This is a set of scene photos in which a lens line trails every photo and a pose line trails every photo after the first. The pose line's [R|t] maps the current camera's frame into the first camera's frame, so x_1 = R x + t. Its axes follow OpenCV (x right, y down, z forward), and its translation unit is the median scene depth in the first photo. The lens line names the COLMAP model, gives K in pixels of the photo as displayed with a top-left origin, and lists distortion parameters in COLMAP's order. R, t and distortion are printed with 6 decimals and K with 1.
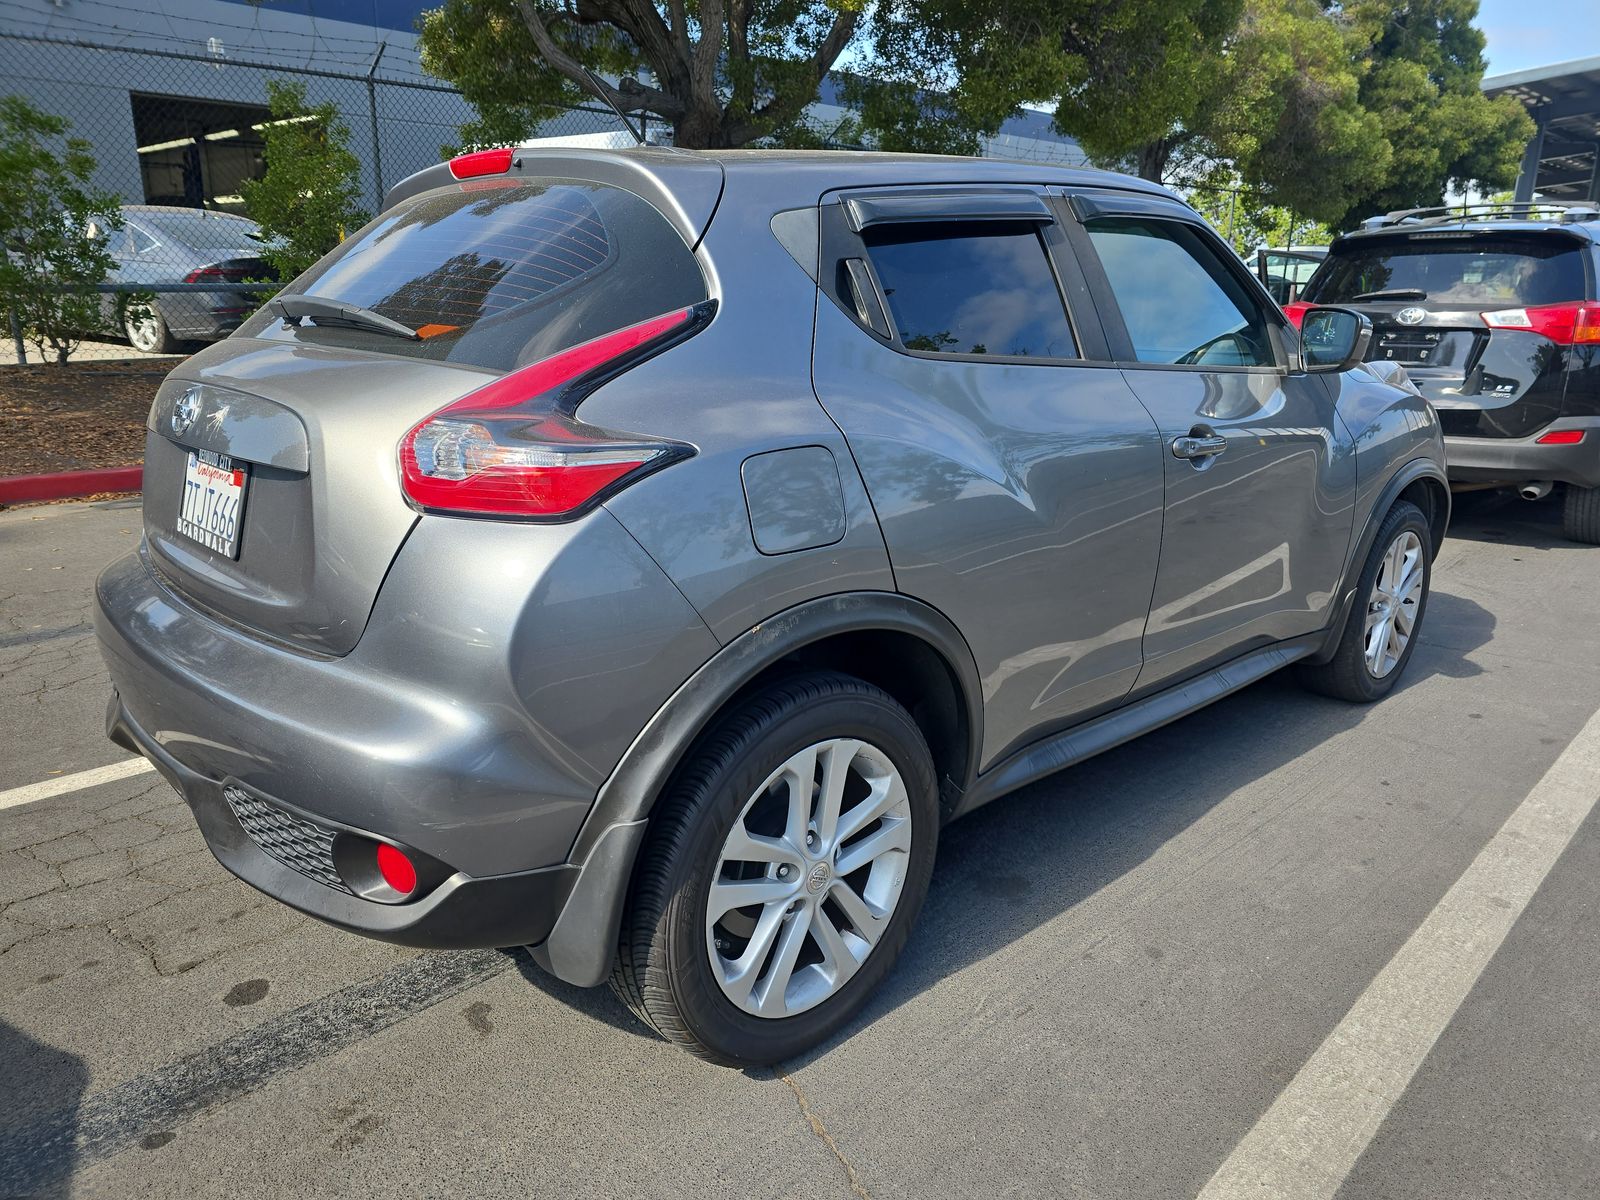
lens RADIAL K [[1096.9, 0, 800.8], [0, 1096.9, 597.0], [0, 0, 1]] dist [0.026313, -0.011196]
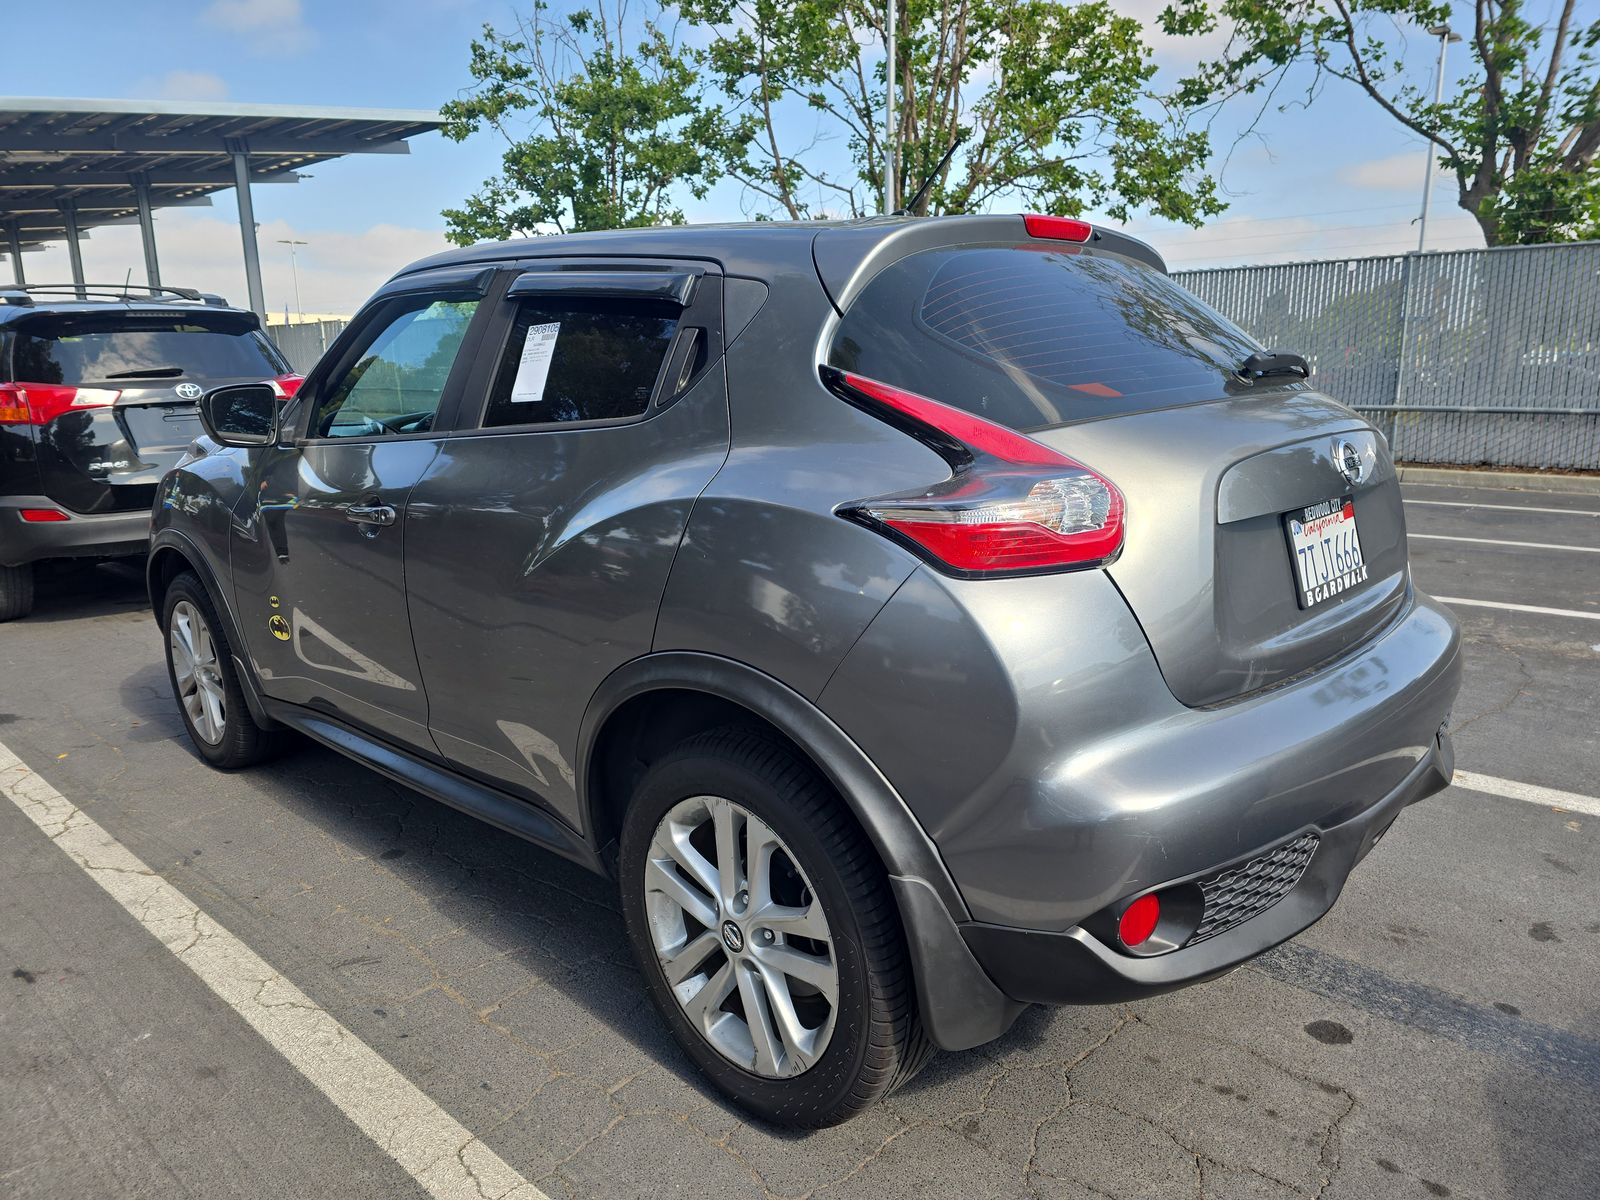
lens RADIAL K [[1096.9, 0, 798.1], [0, 1096.9, 605.7], [0, 0, 1]] dist [0.026313, -0.011196]
pose [[-0.054049, -0.231705, 0.971283, -0.151600], [0.284206, 0.928904, 0.237410, -0.042101], [-0.957238, 0.288877, 0.015646, 0.148726]]
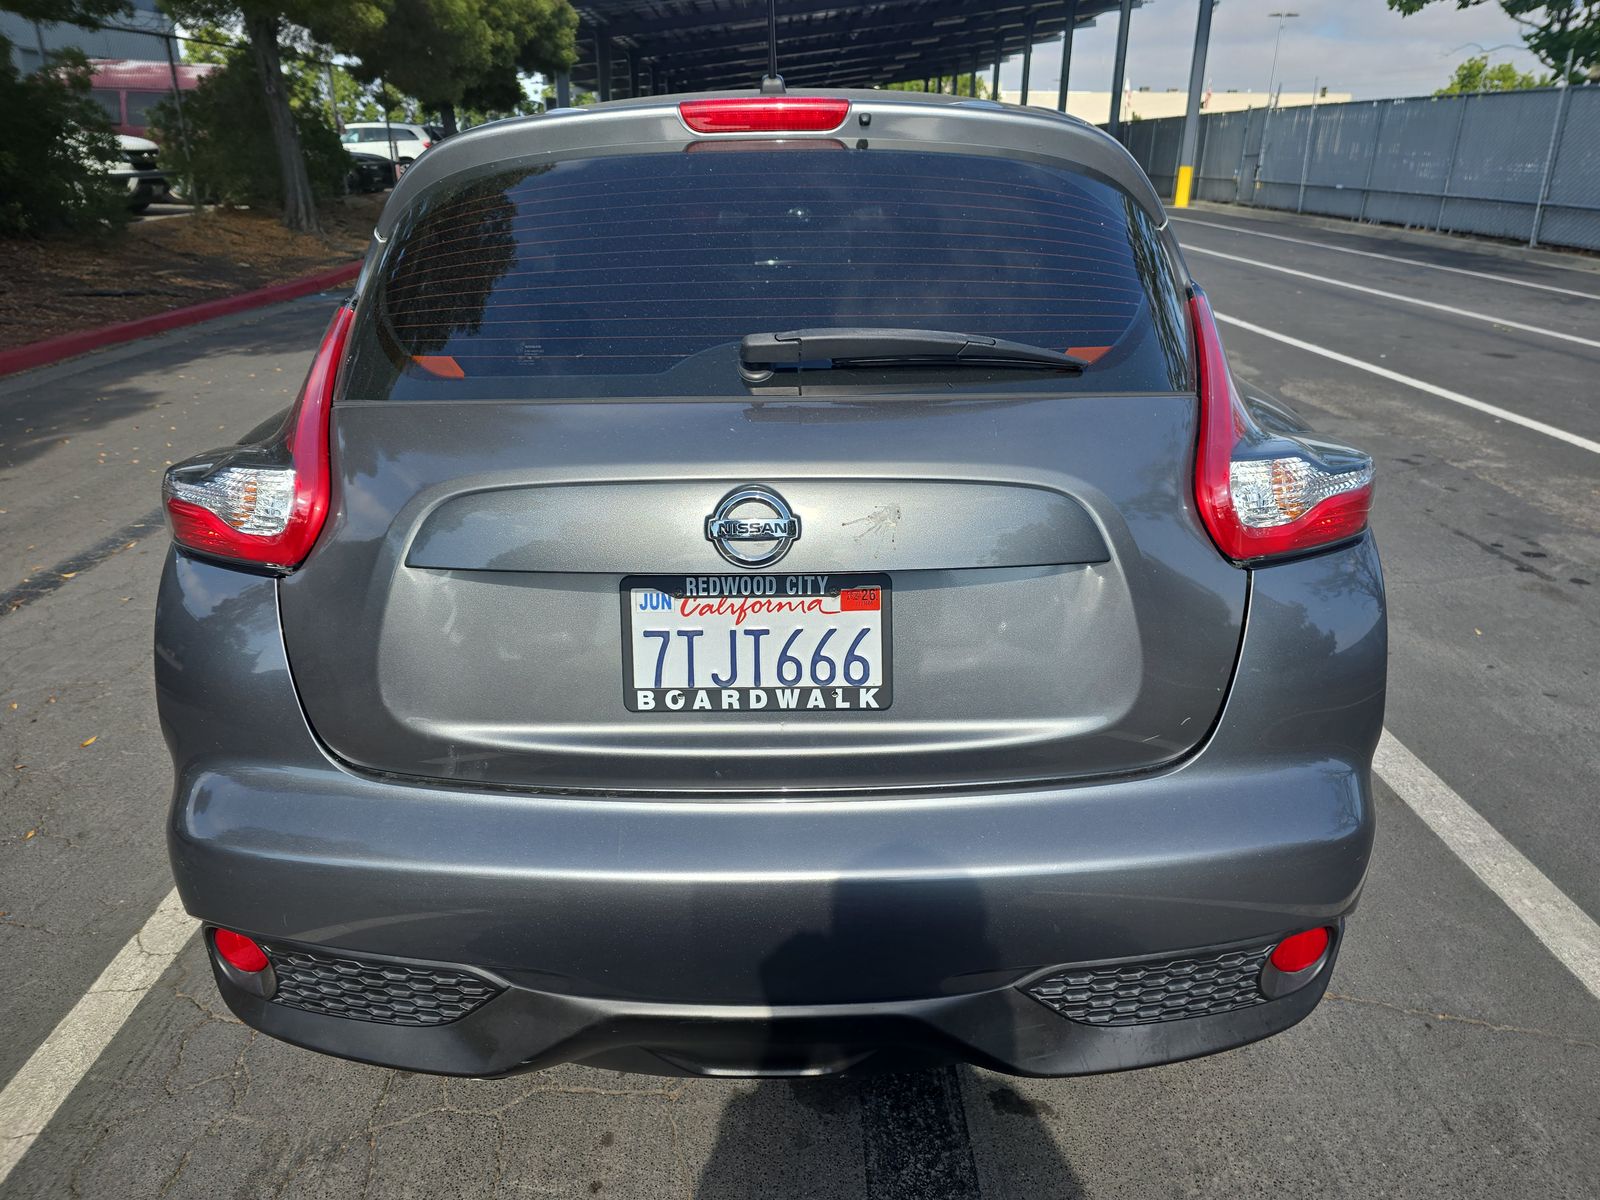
lens RADIAL K [[1096.9, 0, 791.1], [0, 1096.9, 595.8], [0, 0, 1]] dist [0.026313, -0.011196]
pose [[0.707520, -0.278724, 0.649406, -0.097301], [0.211940, 0.960326, 0.181264, -0.024105], [-0.674164, 0.009387, 0.738522, 0.049316]]
